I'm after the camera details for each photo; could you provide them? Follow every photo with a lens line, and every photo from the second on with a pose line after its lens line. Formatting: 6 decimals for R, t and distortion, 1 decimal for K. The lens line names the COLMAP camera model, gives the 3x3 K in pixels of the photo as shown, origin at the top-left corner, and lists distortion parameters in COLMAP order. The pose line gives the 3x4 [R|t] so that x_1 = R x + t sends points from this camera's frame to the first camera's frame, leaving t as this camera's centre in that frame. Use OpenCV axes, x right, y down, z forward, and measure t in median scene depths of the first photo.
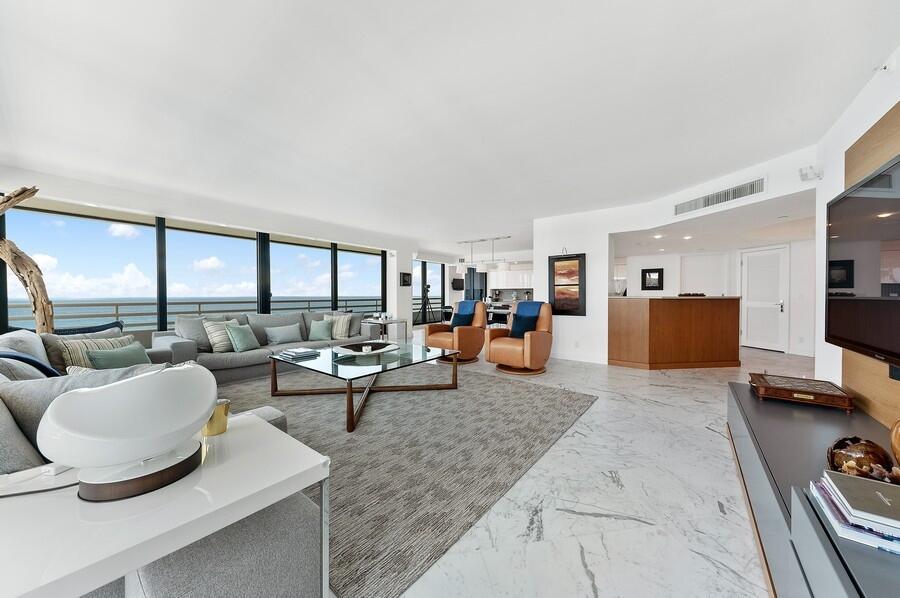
lens RADIAL K [[310.2, 0, 447.1], [0, 310.2, 299.1], [0, 0, 1]] dist [0.003105, -0.000755]
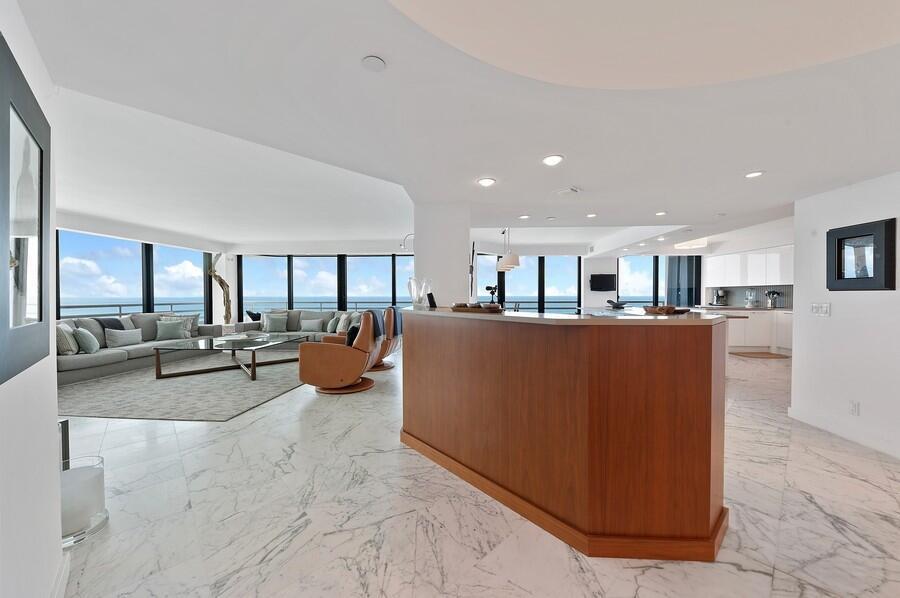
lens RADIAL K [[325.5, 0, 450.0], [0, 325.5, 300.5], [0, 0, 1]] dist [0.011095, -0.000645]
pose [[0.550410, 0.015888, -0.834744, 1.056839], [-0.010584, 0.999871, 0.012052, -0.027295], [0.834828, 0.002202, 0.550507, 0.673730]]
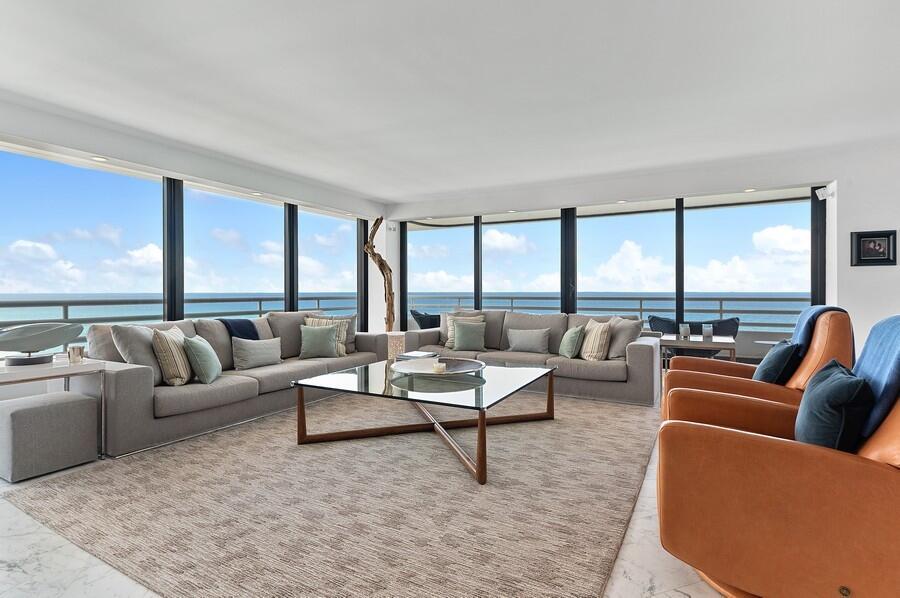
lens RADIAL K [[441.8, 0, 453.3], [0, 441.8, 299.8], [0, 0, 1]] dist [0.009131, -0.006878]
pose [[0.179823, 0.022827, -0.983434, 0.494254], [-0.011802, 0.999709, 0.021047, -0.007482], [0.983628, 0.007821, 0.180040, 0.595687]]
